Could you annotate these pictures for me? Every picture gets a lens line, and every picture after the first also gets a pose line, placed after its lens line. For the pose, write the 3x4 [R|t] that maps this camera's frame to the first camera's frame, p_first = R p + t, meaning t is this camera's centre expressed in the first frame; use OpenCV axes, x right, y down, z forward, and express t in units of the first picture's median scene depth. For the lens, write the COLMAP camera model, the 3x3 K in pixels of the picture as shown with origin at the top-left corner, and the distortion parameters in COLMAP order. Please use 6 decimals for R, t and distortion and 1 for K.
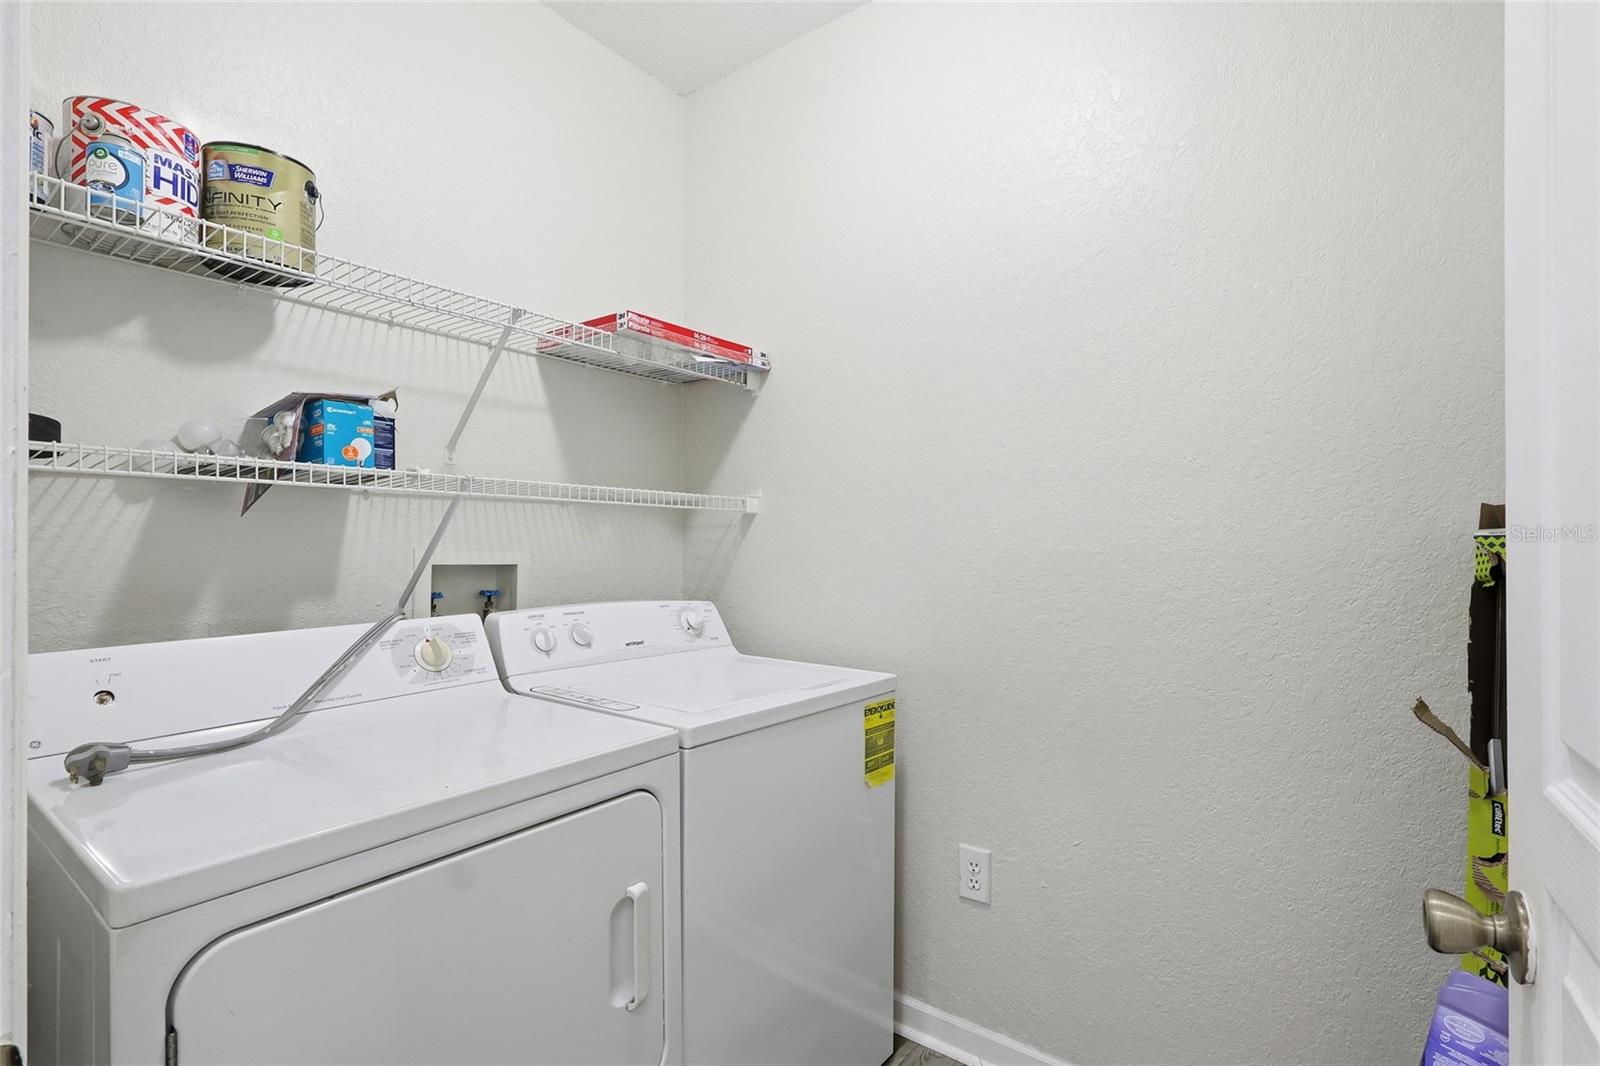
lens RADIAL K [[746.3, 0, 806.4], [0, 746.3, 536.9], [0, 0, 1]] dist [0.000468, -0.000152]
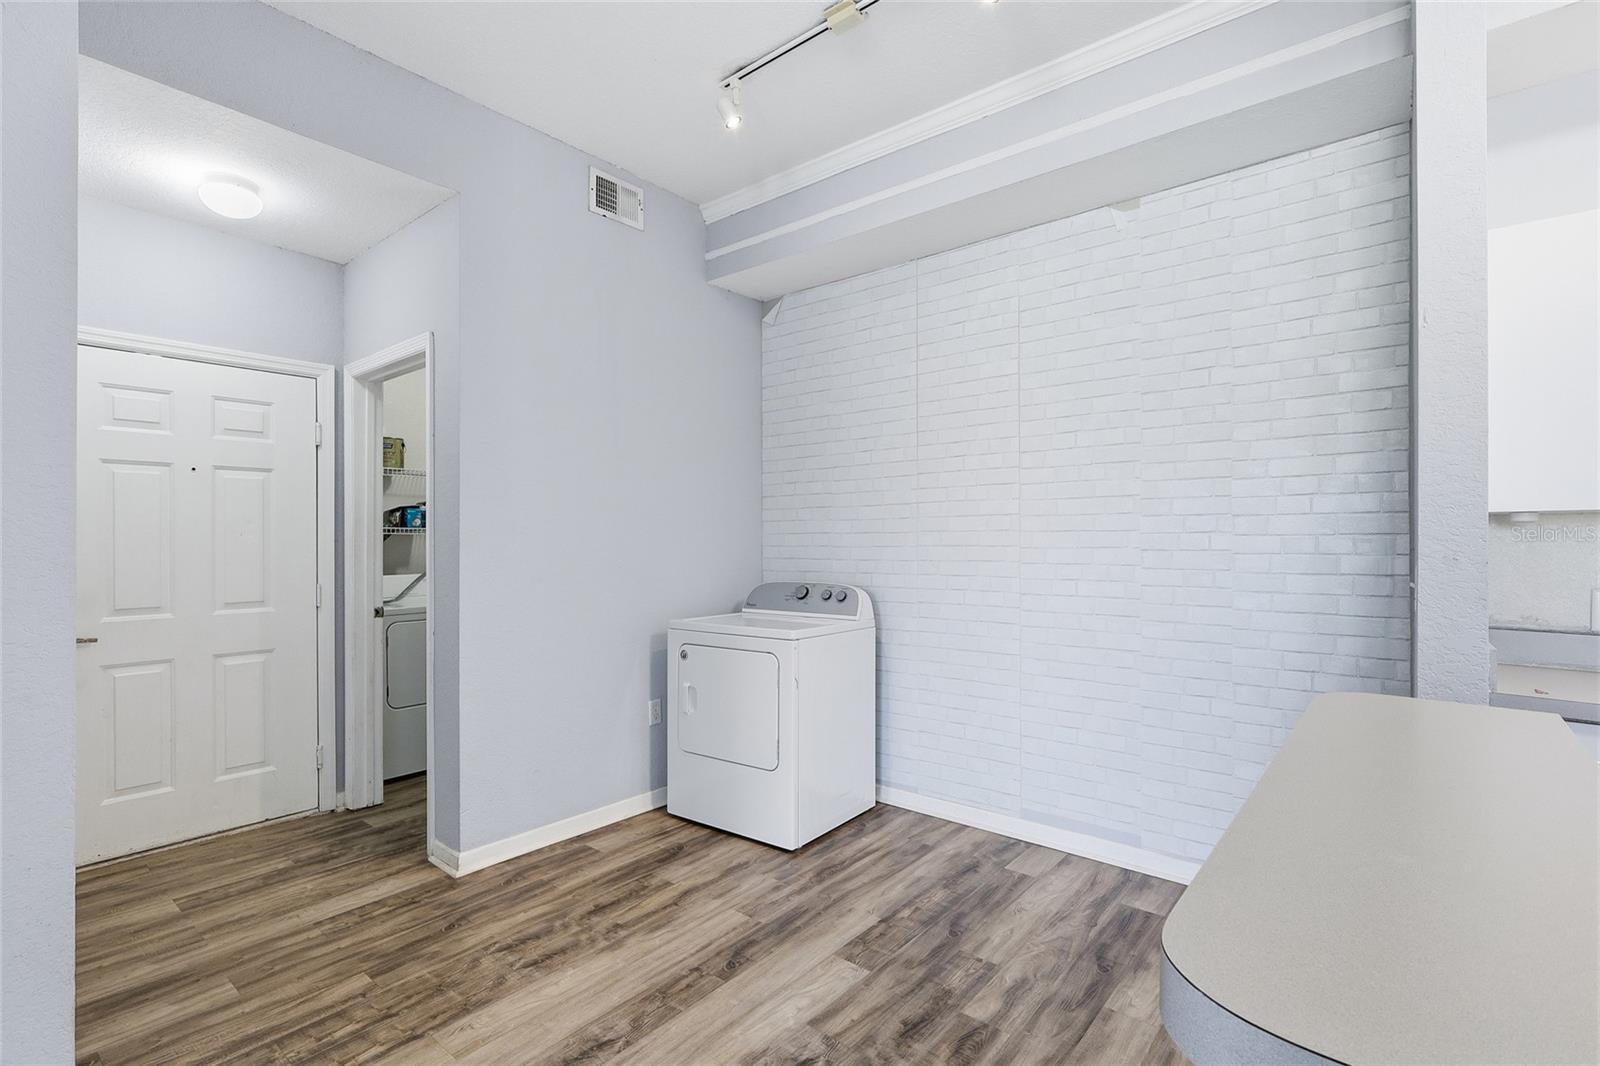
lens RADIAL K [[746.3, 0, 786.9], [0, 746.3, 525.9], [0, 0, 1]] dist [0.000468, -0.000152]
pose [[0.998472, -0.005423, -0.054989, 1.295230], [0.005303, 0.999983, -0.002316, -0.083866], [0.055000, 0.002021, 0.998484, -2.346796]]
